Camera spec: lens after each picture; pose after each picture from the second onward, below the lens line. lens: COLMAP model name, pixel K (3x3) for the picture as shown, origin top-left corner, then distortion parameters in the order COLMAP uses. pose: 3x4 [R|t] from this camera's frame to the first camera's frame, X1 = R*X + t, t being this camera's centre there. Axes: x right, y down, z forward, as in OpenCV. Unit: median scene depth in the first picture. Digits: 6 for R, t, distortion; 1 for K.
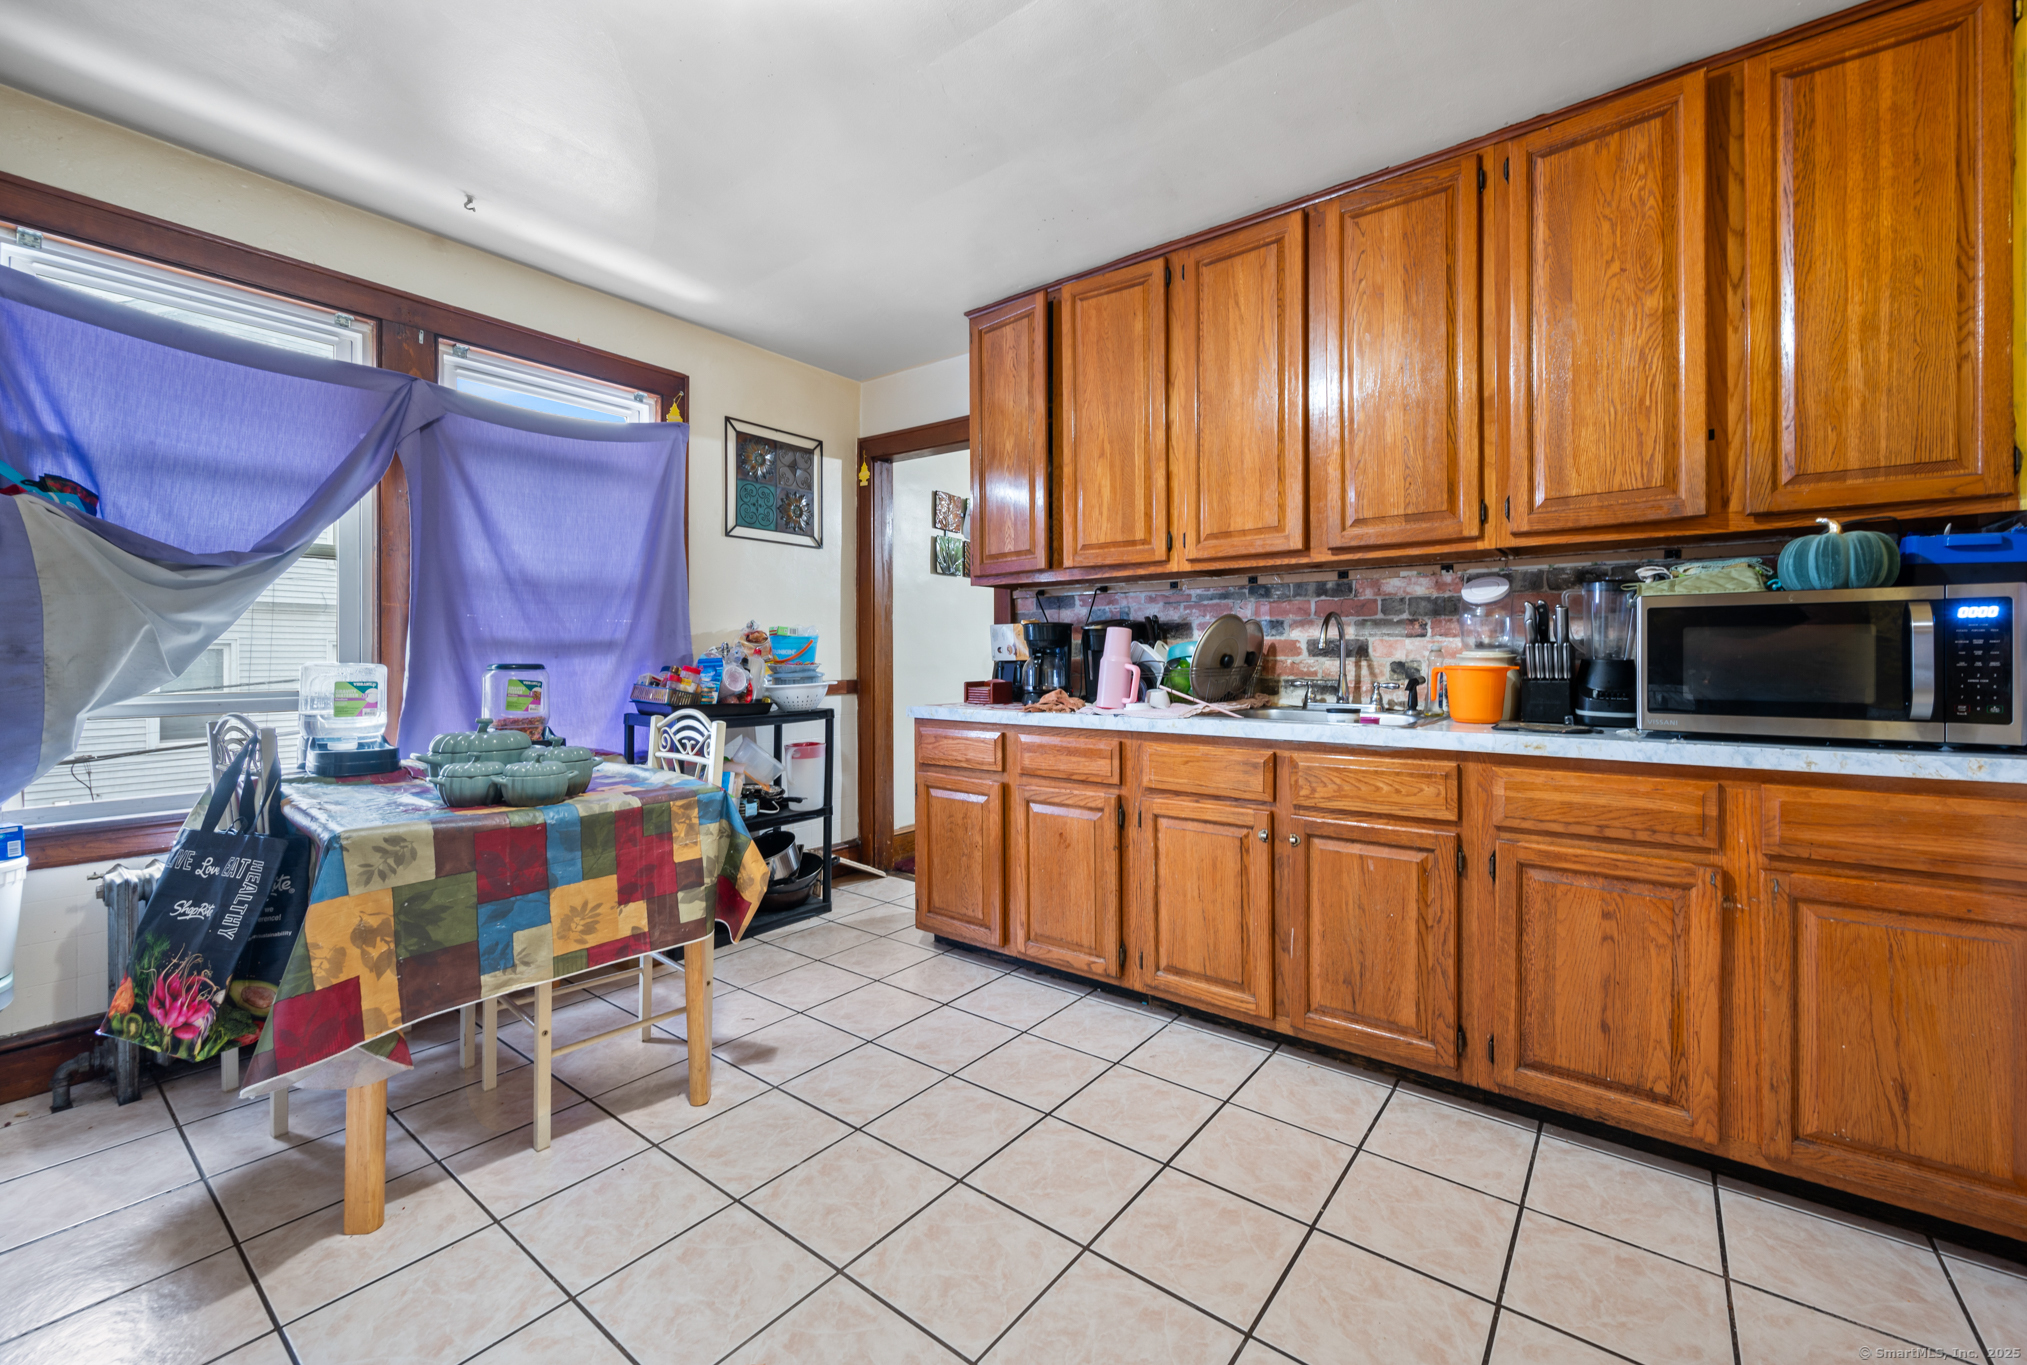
lens RADIAL K [[825.9, 0, 1020.9], [0, 825.9, 657.6], [0, 0, 1]] dist [0.000026, -0.000105]
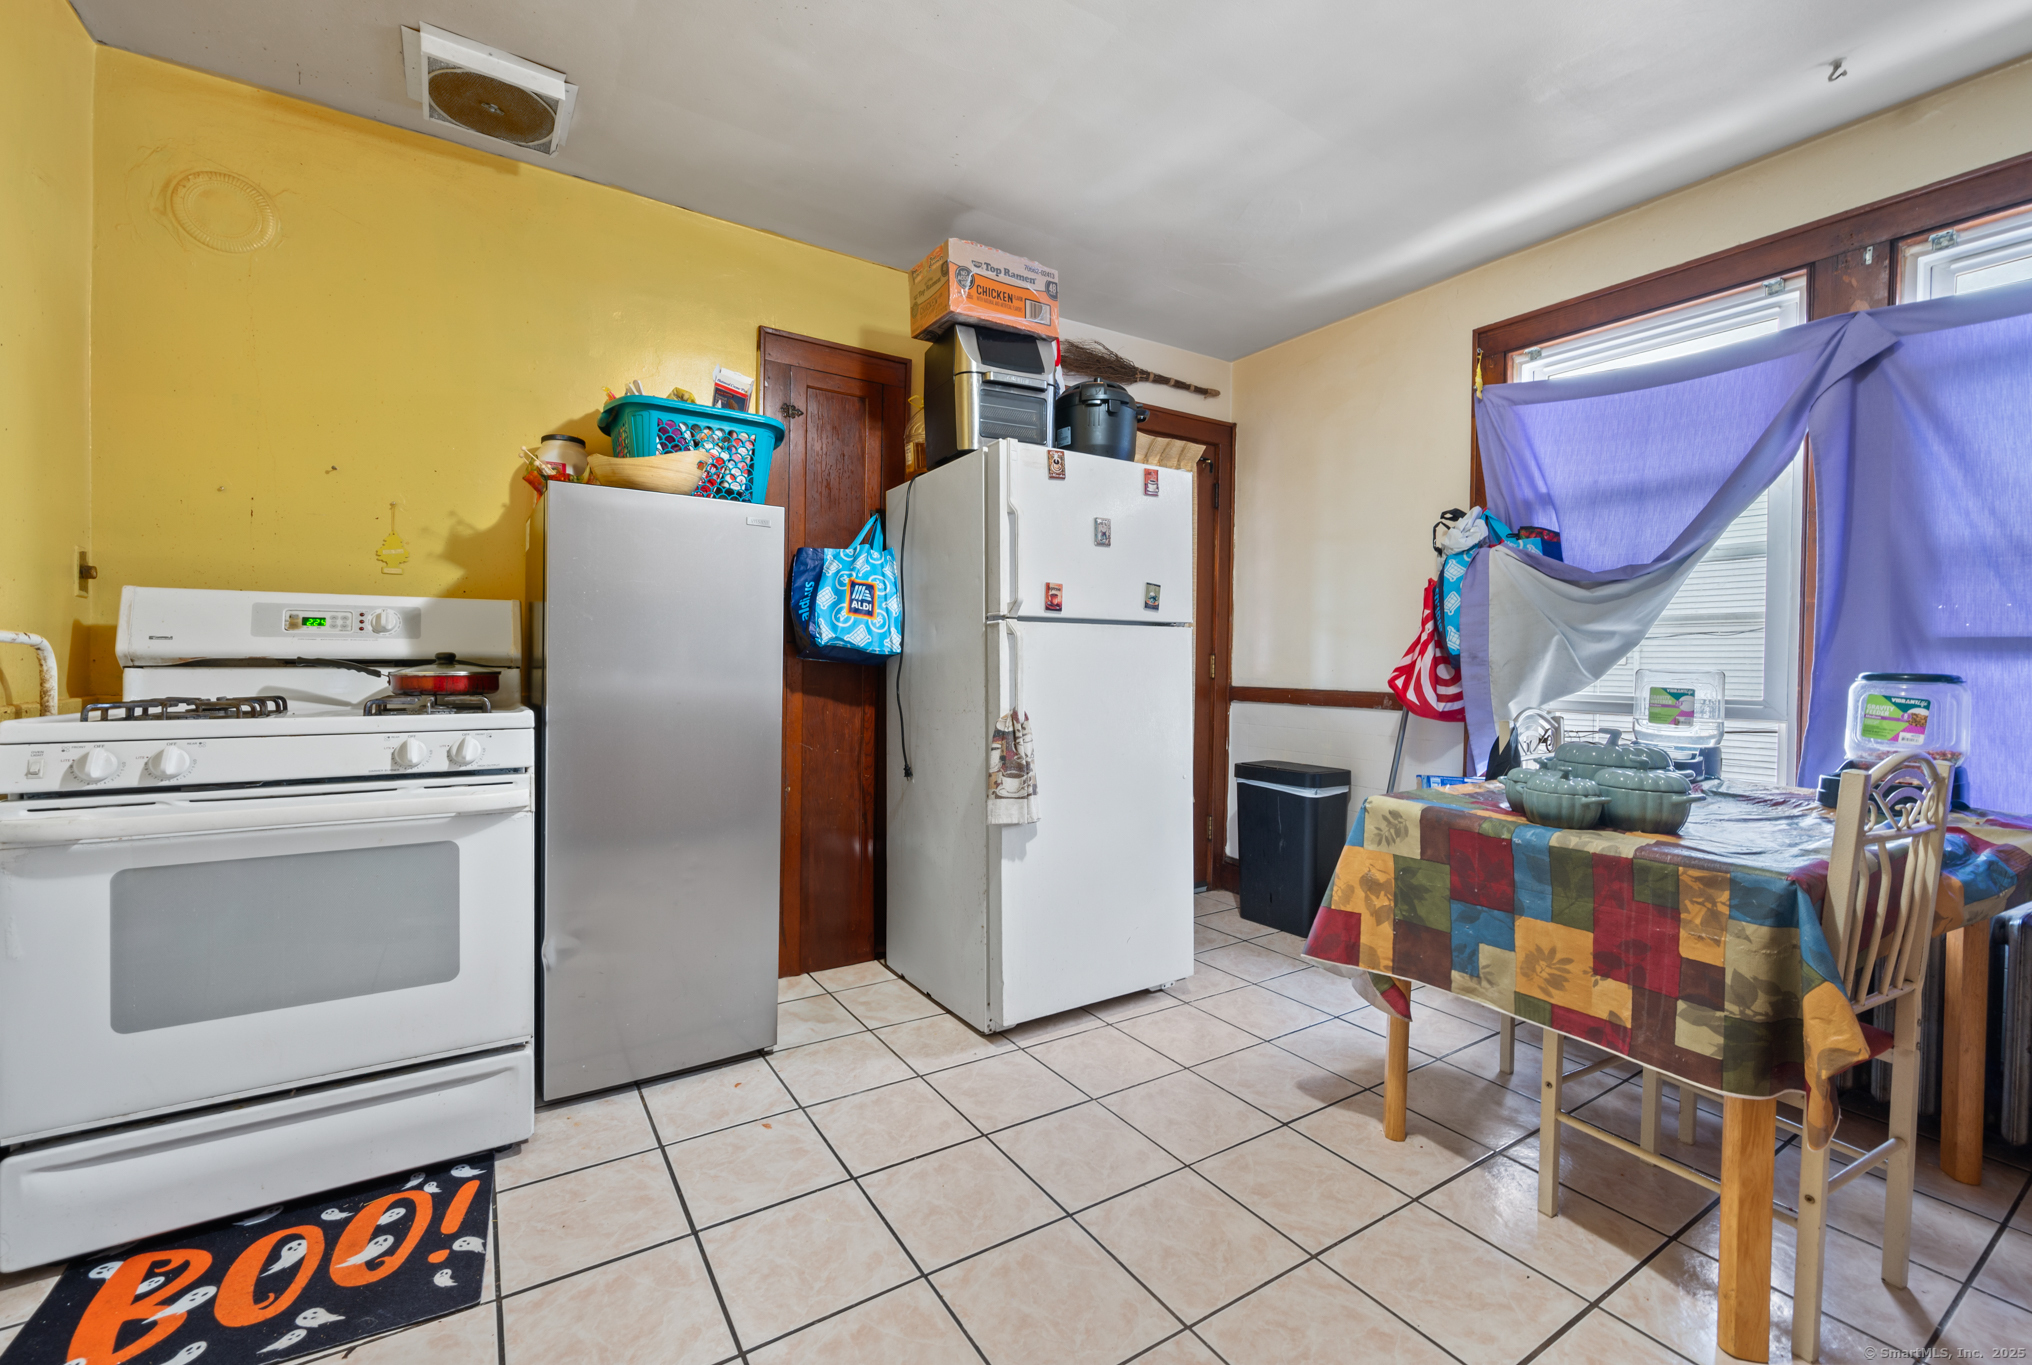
lens RADIAL K [[839.9, 0, 998.4], [0, 839.9, 678.8], [0, 0, 1]] dist [-0.001789, -0.000179]
pose [[-0.348188, 0.016202, -0.937285, 0.370158], [-0.013166, 0.999667, 0.022171, 0.007495], [0.937332, 0.020060, -0.347859, 0.603077]]
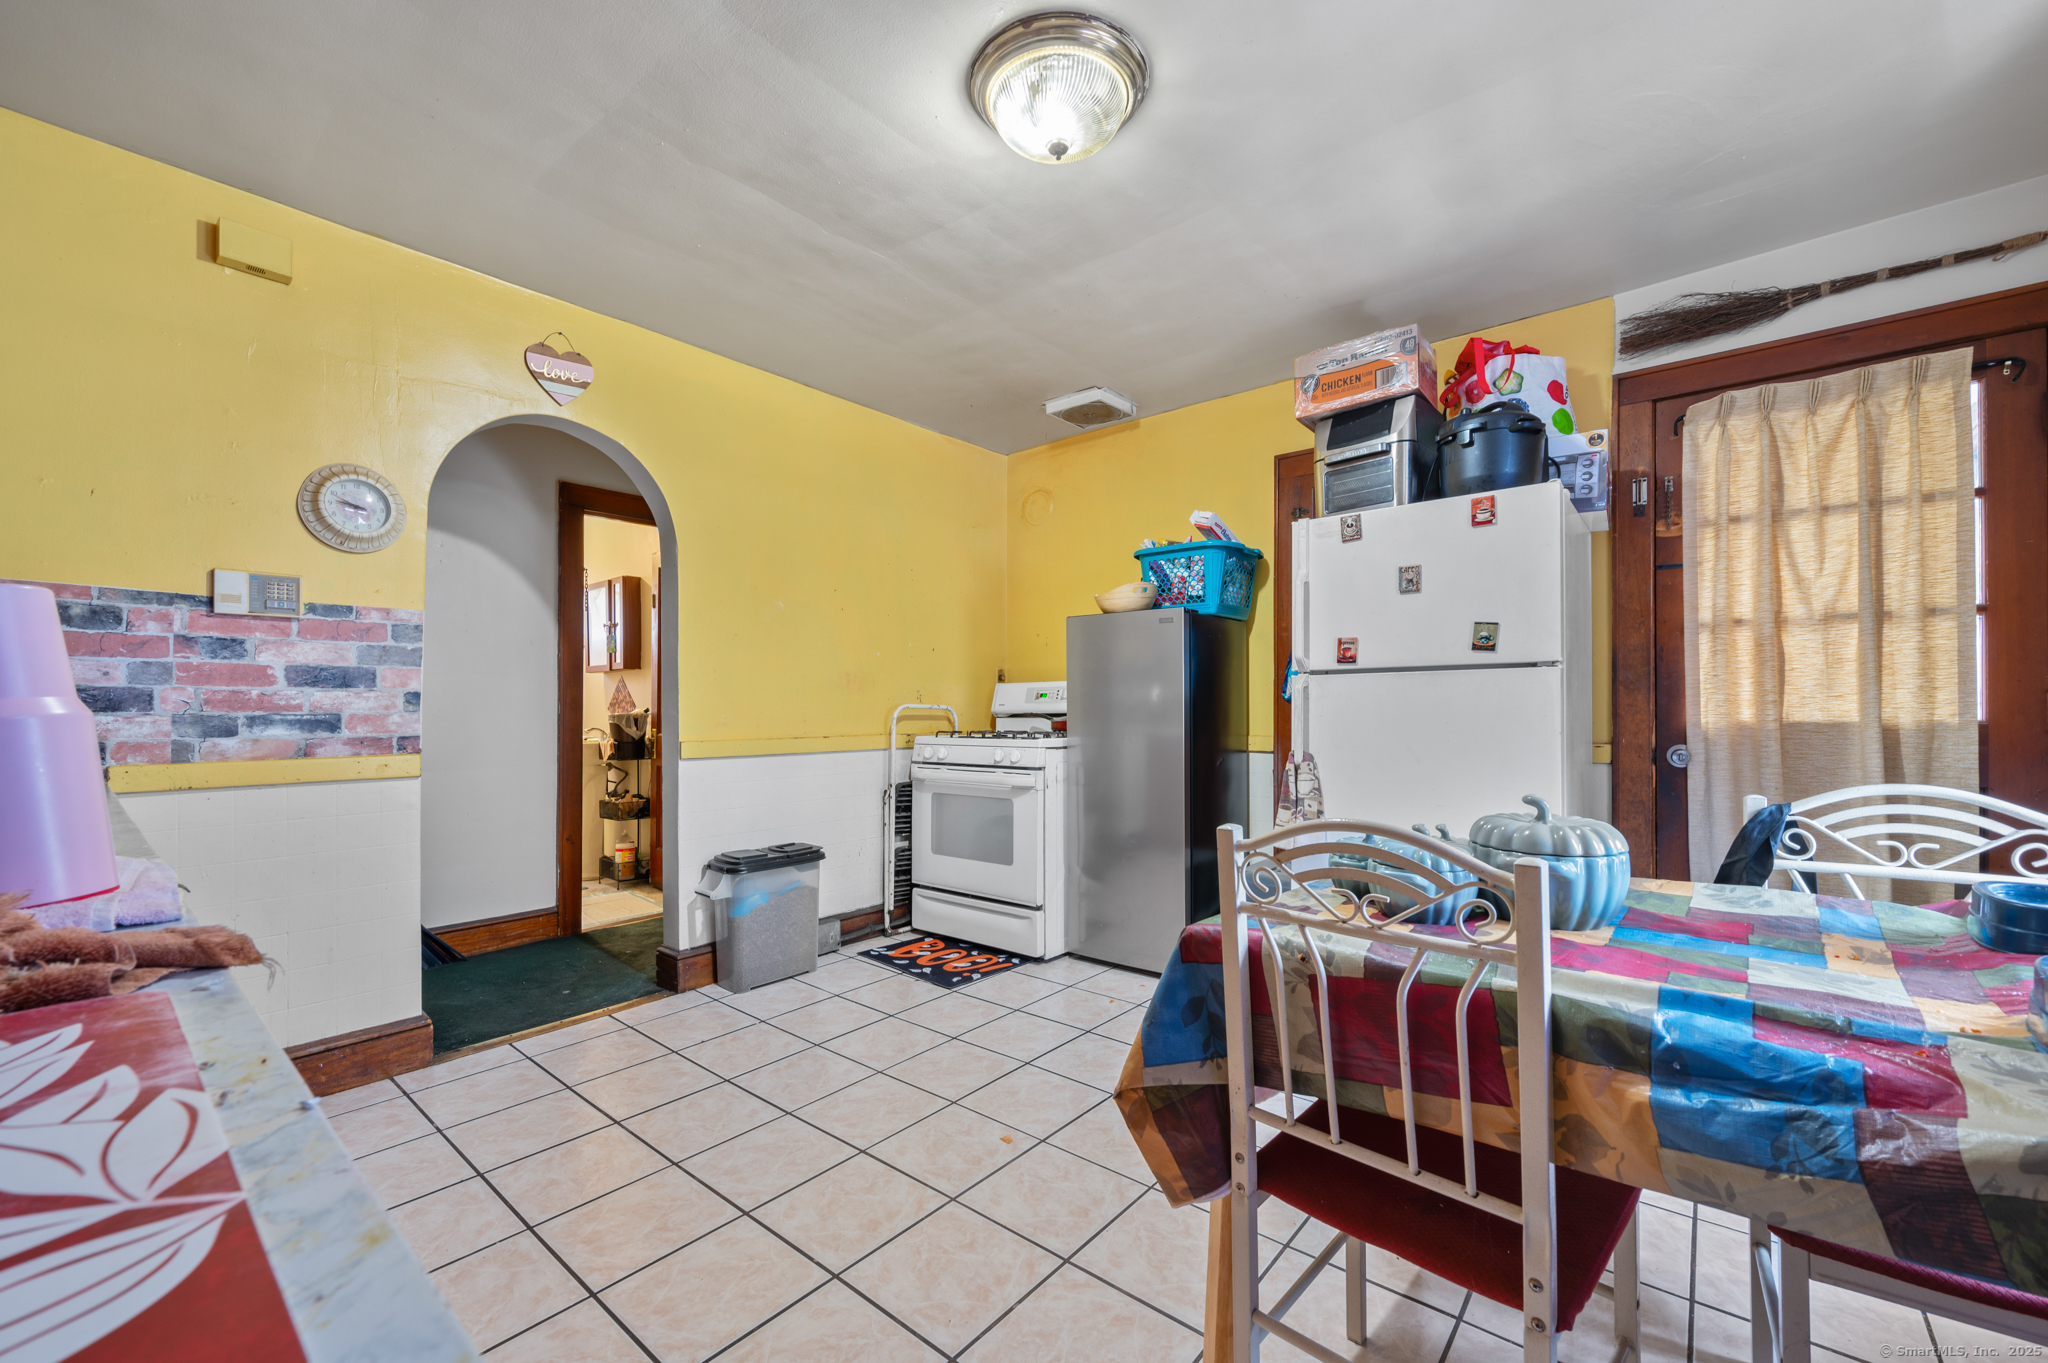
lens RADIAL K [[816.2, 0, 1018.3], [0, 816.2, 705.0], [0, 0, 1]] dist [0.000431, 0.000088]
pose [[-0.998844, 0.005713, 0.047733, -0.237143], [0.005578, 0.999980, -0.002968, 0.002467], [-0.047749, -0.002698, -0.998856, 1.412581]]
